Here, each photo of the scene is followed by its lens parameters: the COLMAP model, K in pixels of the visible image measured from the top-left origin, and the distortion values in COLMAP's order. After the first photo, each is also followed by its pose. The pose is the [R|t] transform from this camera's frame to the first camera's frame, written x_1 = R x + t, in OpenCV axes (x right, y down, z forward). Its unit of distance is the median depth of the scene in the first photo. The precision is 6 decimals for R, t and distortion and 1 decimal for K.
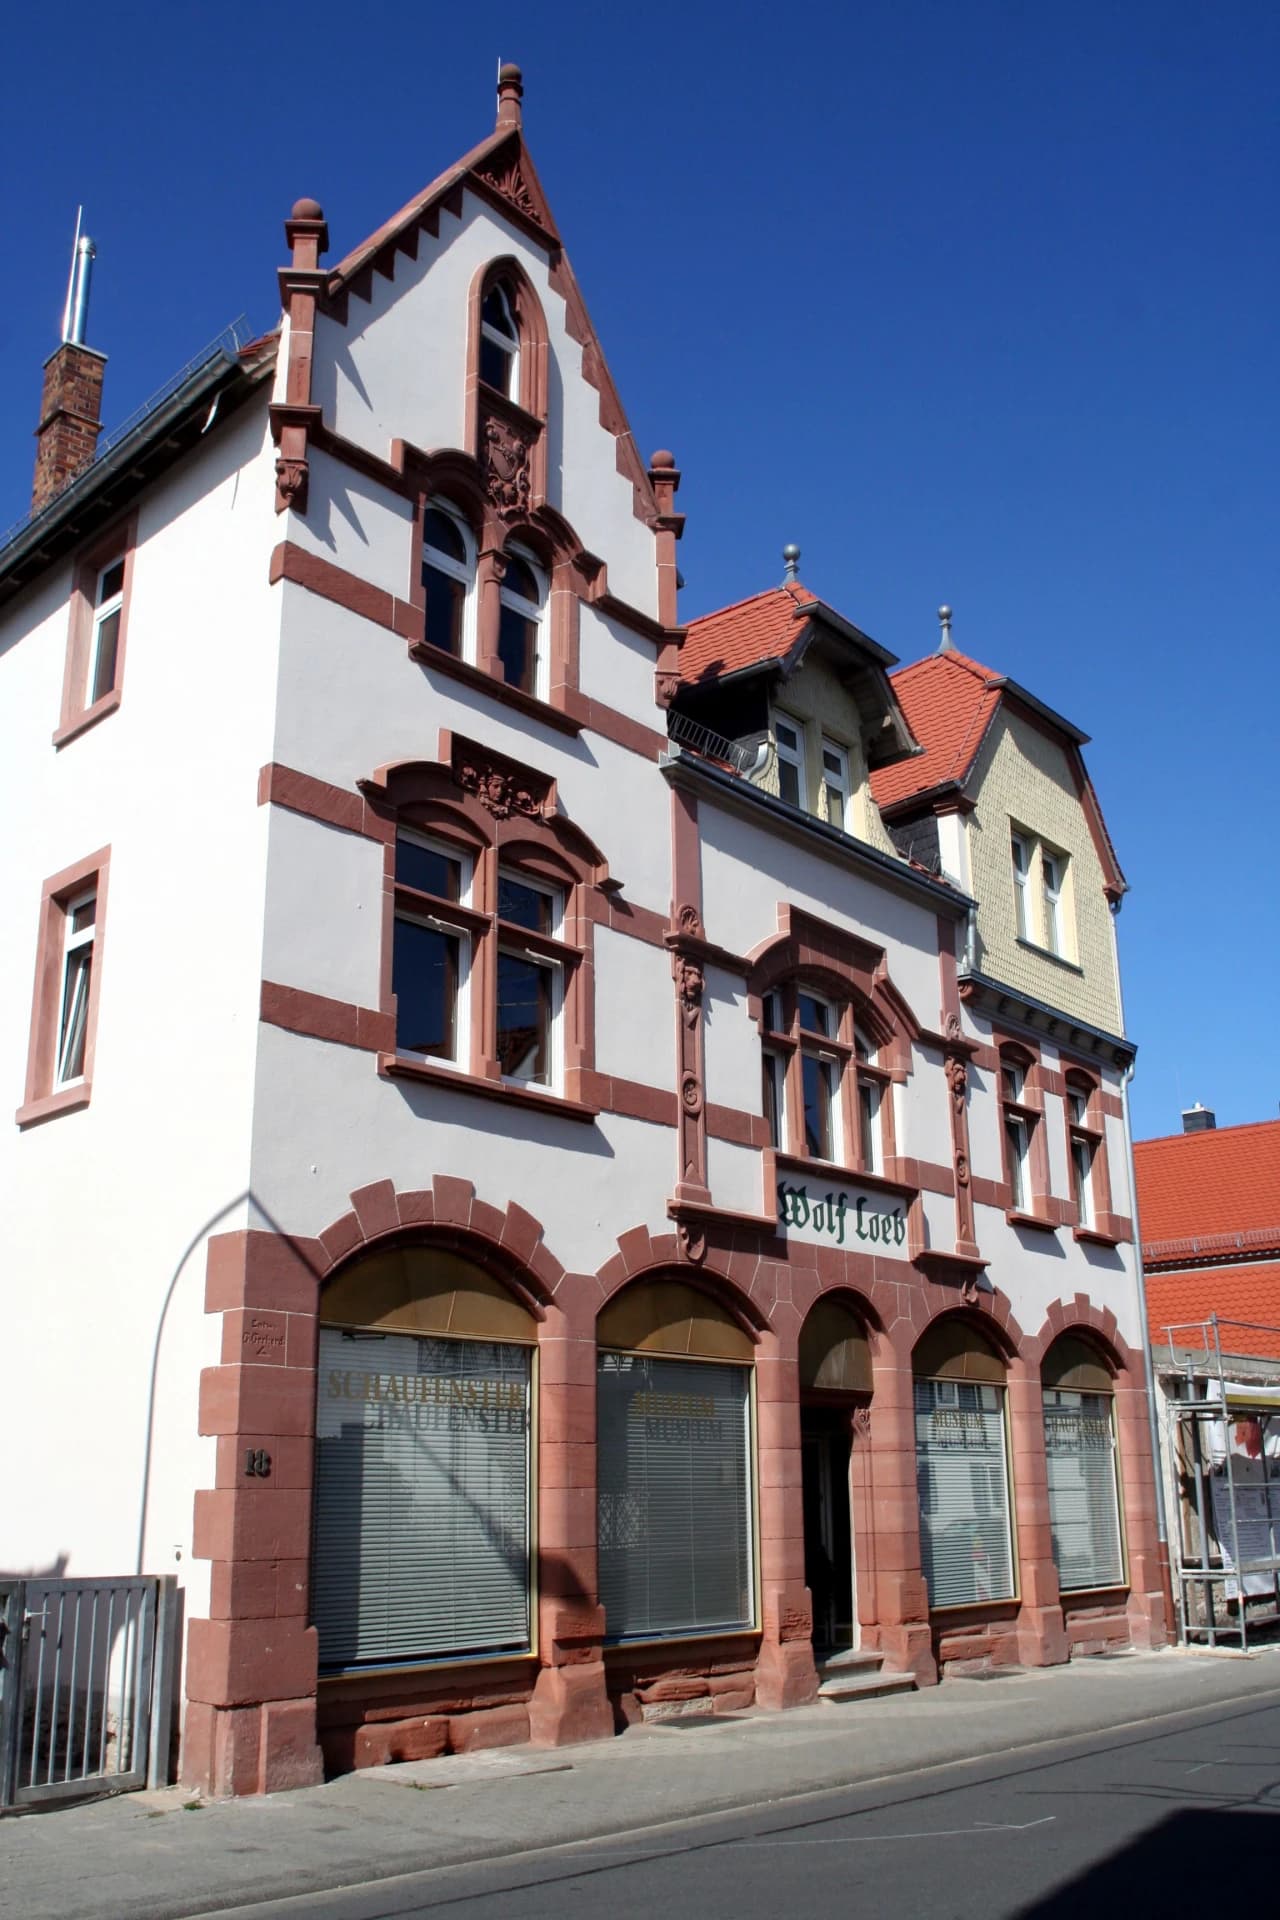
lens RADIAL K [[1796.0, 0, 640.0], [0, 1796.0, 960.0], [0, 0, 1]] dist [-0.022641, -0.009663]
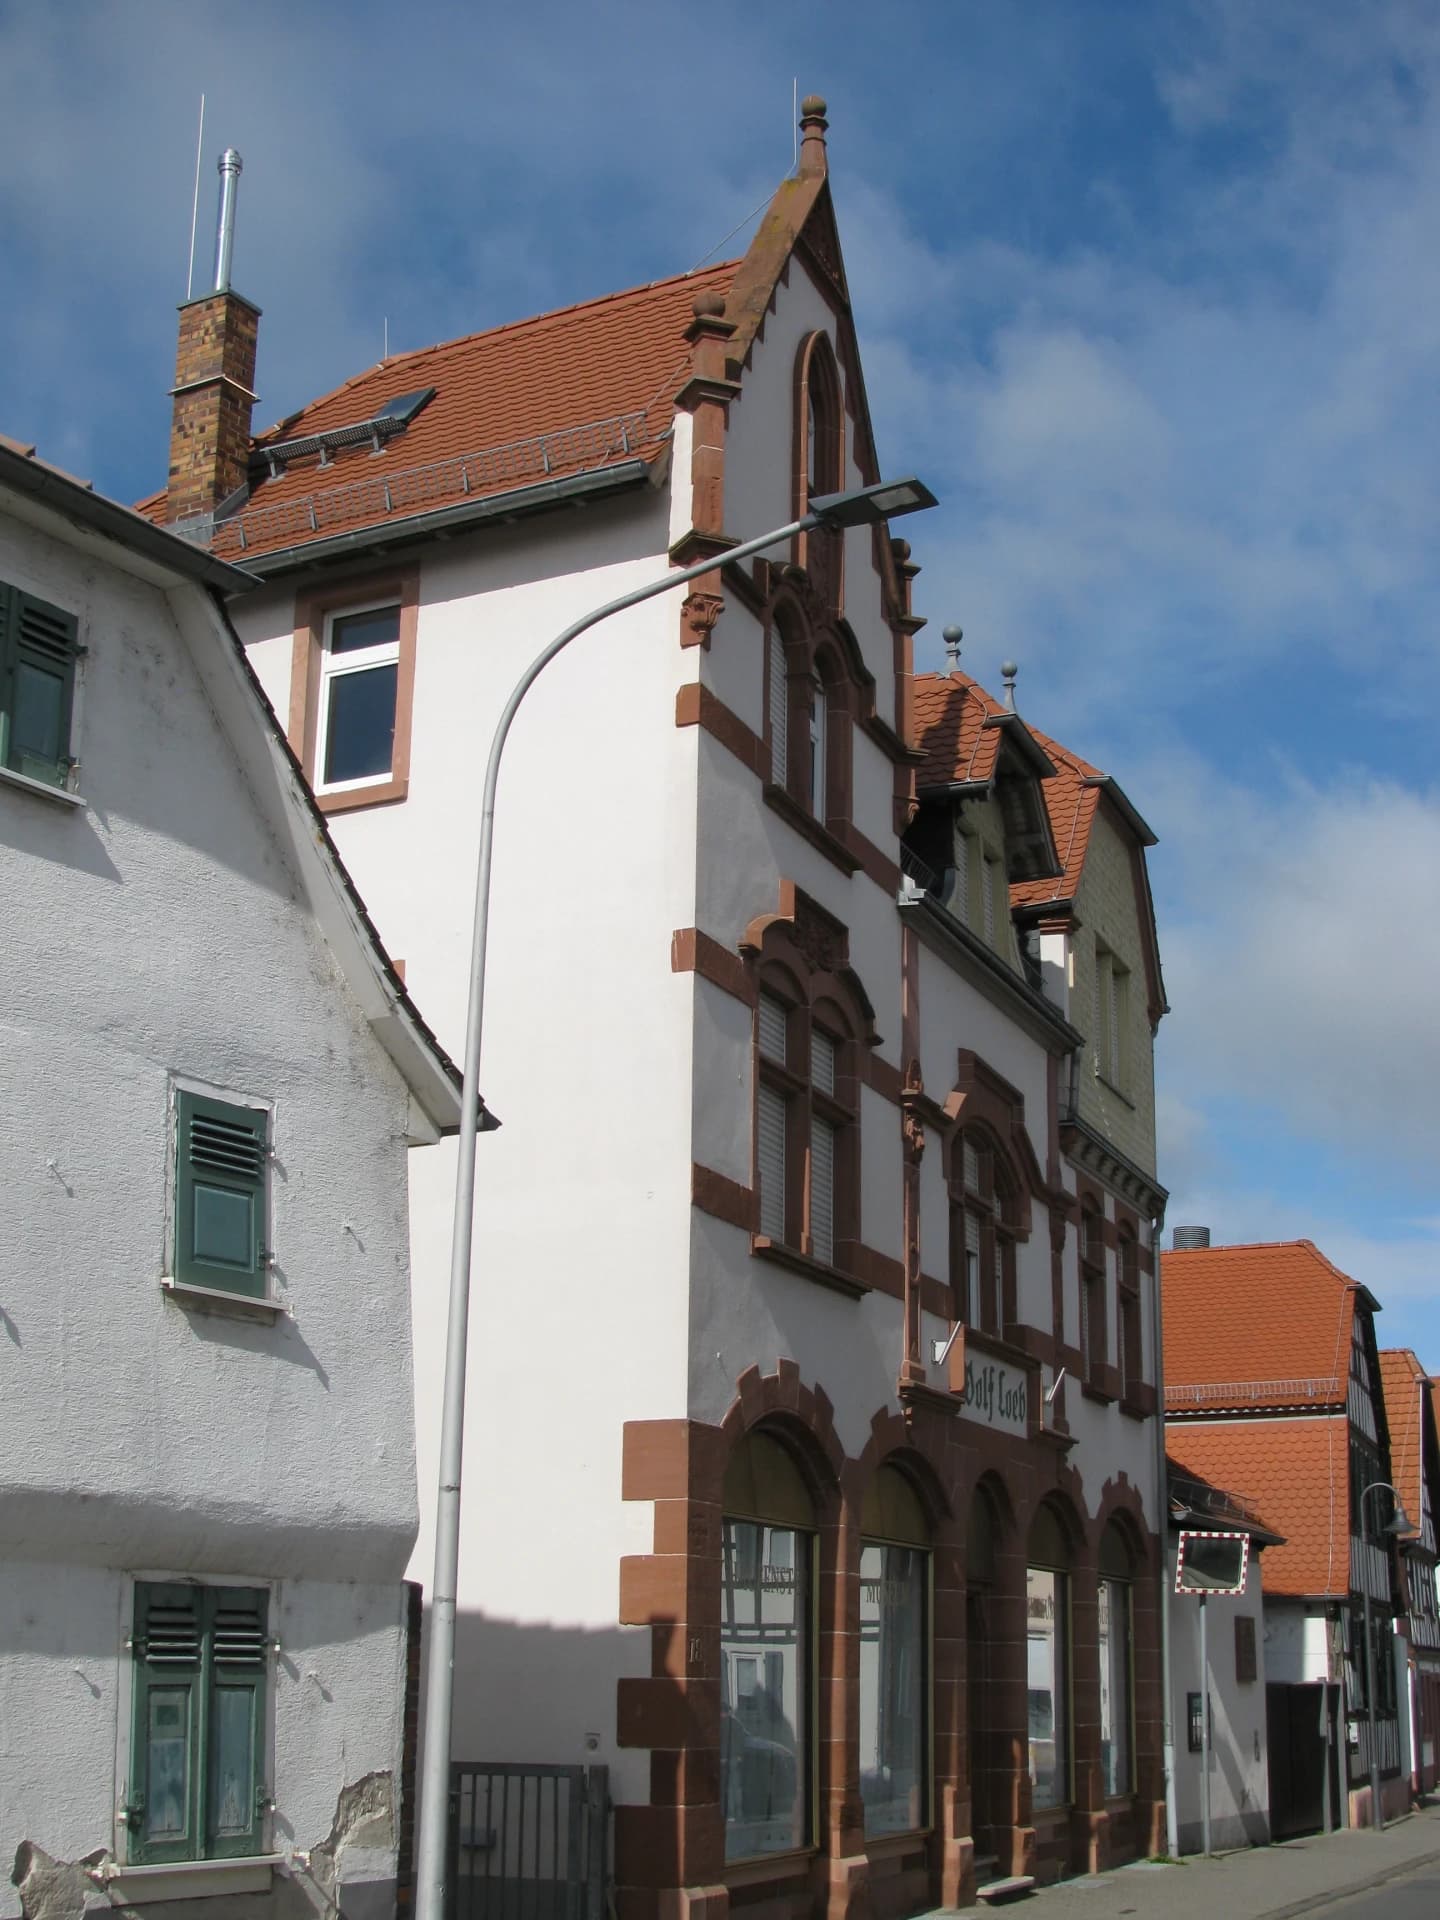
lens RADIAL K [[2727.2, 0, 720.0], [0, 2727.2, 960.0], [0, 0, 1]] dist [-0.009056, -0.045205]
pose [[0.951488, 0.100407, 0.290842, -0.522451], [-0.110795, 0.993653, 0.019429, -0.104627], [-0.287045, -0.050710, 0.956574, -0.343356]]
